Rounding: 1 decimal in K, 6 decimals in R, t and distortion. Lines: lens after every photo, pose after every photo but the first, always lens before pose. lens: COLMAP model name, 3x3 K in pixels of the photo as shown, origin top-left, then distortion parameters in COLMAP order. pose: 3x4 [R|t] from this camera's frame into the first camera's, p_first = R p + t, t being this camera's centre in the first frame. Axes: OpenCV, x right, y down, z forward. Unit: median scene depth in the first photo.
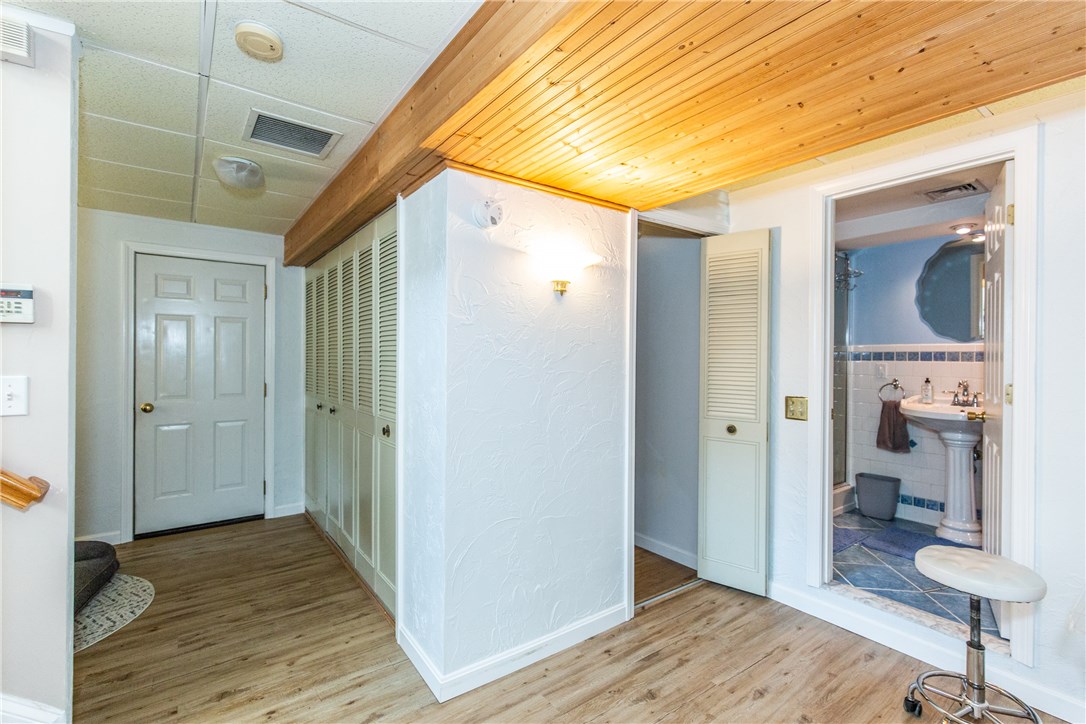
lens RADIAL K [[483.0, 0, 545.5], [0, 483.0, 358.6], [0, 0, 1]] dist [0.004638, -0.000419]
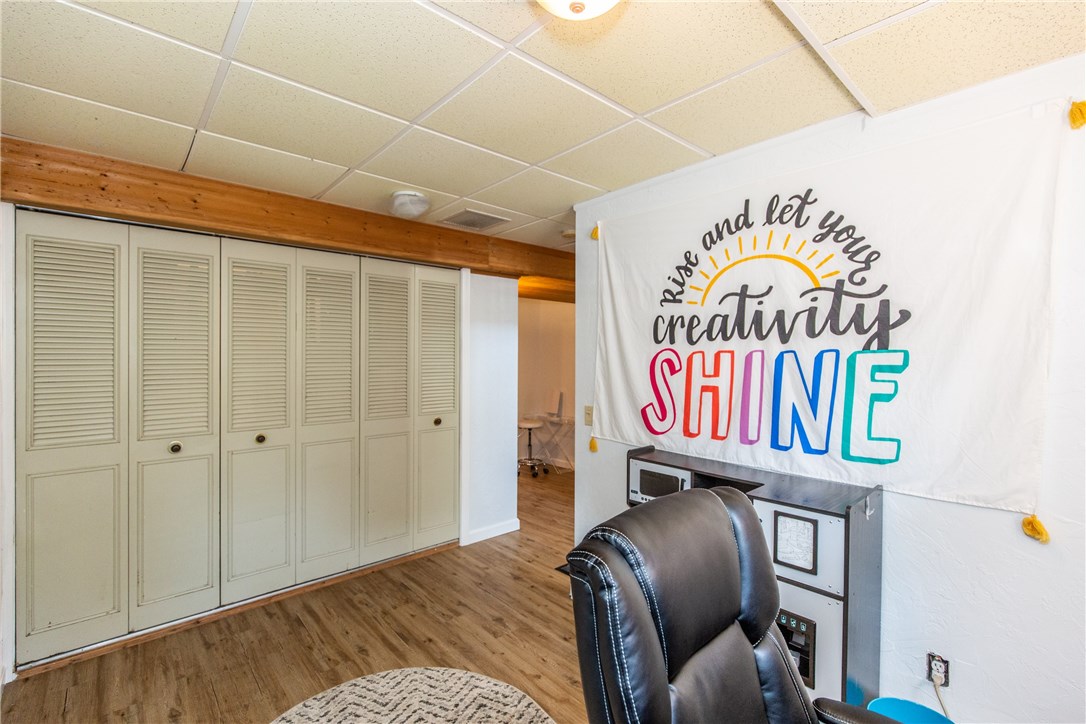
lens RADIAL K [[483.0, 0, 546.1], [0, 483.0, 363.8], [0, 0, 1]] dist [0.004638, -0.000419]
pose [[-0.086089, -0.017910, 0.996126, -1.586922], [0.002053, 0.999833, 0.018154, -0.035189], [-0.996285, 0.003608, -0.086038, 0.727108]]
